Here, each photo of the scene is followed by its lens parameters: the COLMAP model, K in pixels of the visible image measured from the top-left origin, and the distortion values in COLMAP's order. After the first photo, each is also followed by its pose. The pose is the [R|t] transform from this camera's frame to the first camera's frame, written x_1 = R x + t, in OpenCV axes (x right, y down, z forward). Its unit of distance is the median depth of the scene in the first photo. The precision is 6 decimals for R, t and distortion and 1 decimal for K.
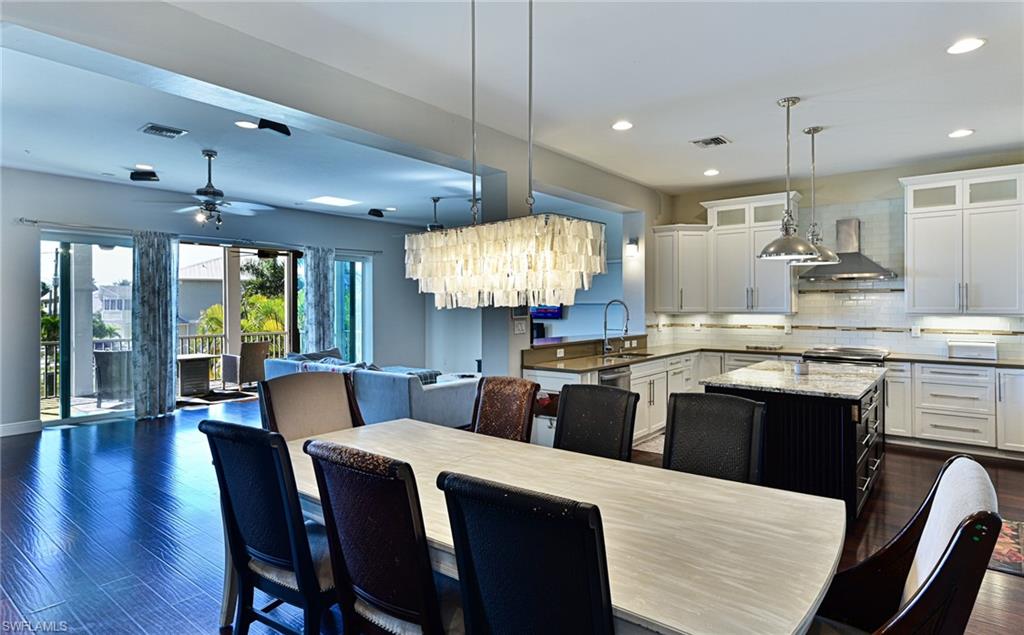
lens RADIAL K [[554.4, 0, 513.8], [0, 554.4, 302.9], [0, 0, 1]] dist [0.014112, 0.000452]
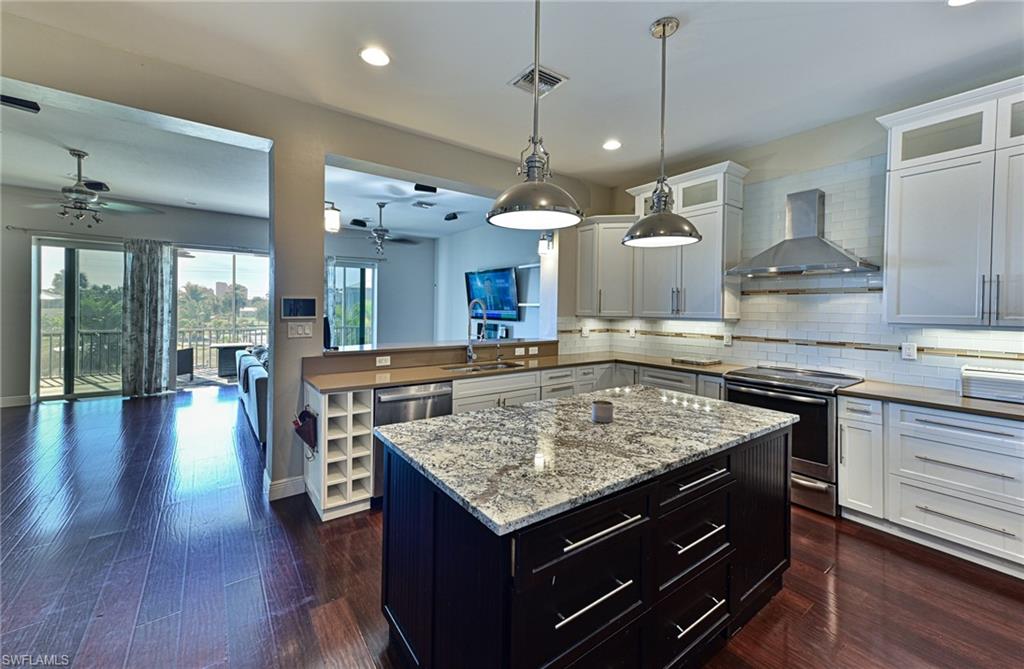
lens RADIAL K [[403.7, 0, 518.0], [0, 403.7, 310.2], [0, 0, 1]] dist [0.019571, -0.000036]
pose [[0.966521, 0.015065, -0.256144, 0.370399], [-0.013844, 0.999883, 0.006570, 0.005252], [0.256213, -0.002803, 0.966616, 0.384004]]
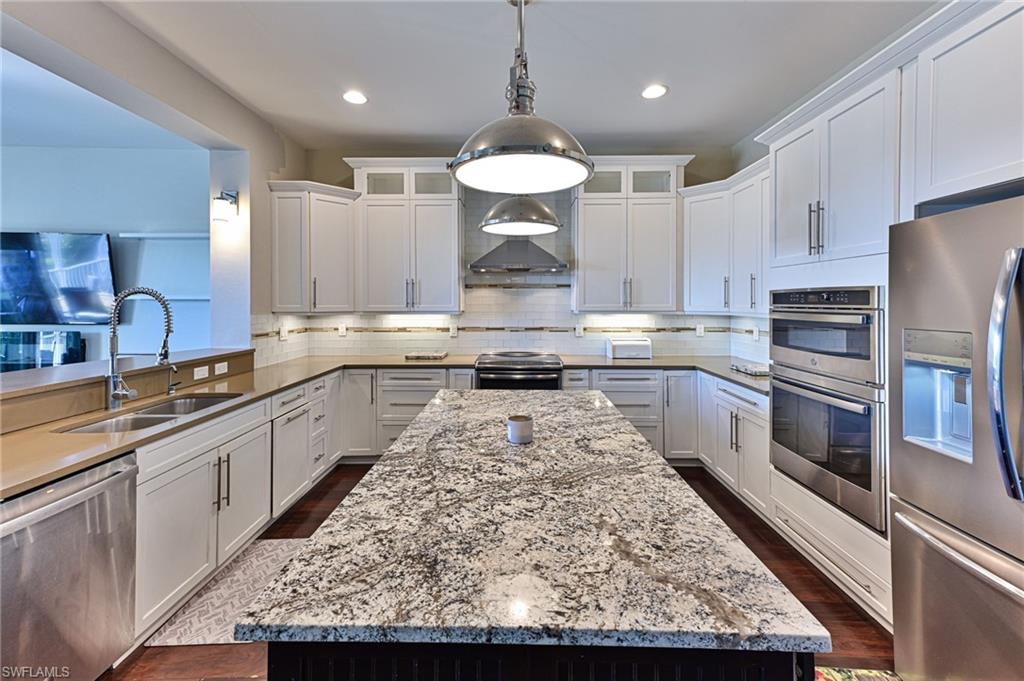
lens RADIAL K [[413.1, 0, 506.4], [0, 413.1, 304.1], [0, 0, 1]] dist [0.020958, -0.000084]
pose [[0.797142, 0.000161, 0.603792, 0.198489], [-0.002453, 0.999993, 0.002971, 0.005176], [-0.603787, -0.003849, 0.797136, 0.494878]]
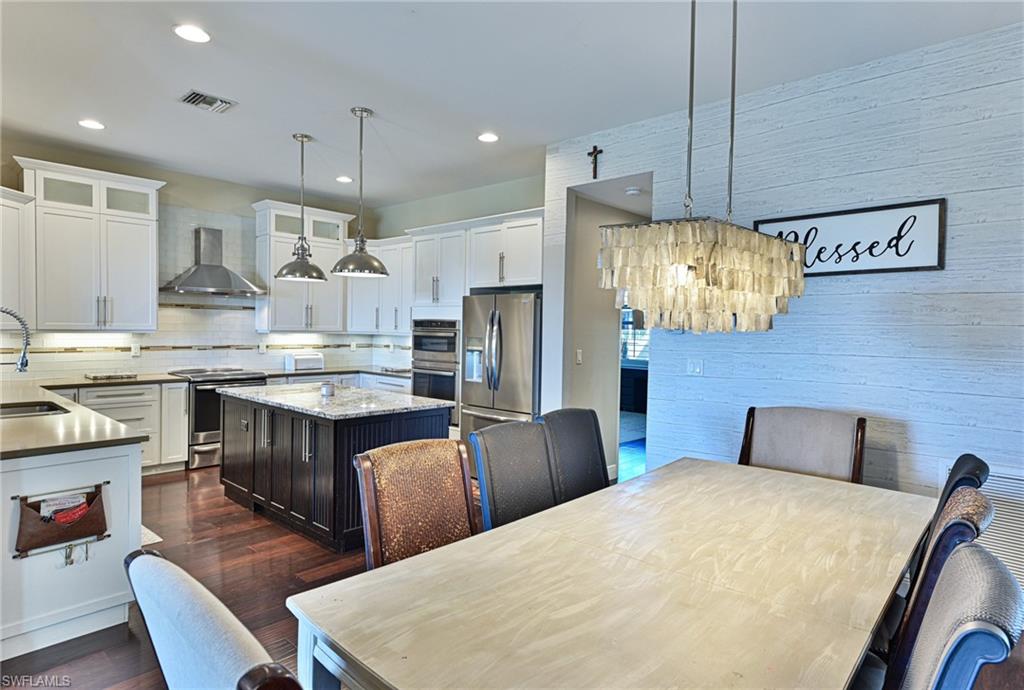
lens RADIAL K [[577.4, 0, 512.0], [0, 577.4, 345.0], [0, 0, 1]] dist [-0.008167, 0.000796]
pose [[0.071960, -0.026541, 0.997054, -0.309168], [-0.019334, 0.999421, 0.027999, 0.005417], [-0.997220, -0.021291, 0.071405, 0.422841]]
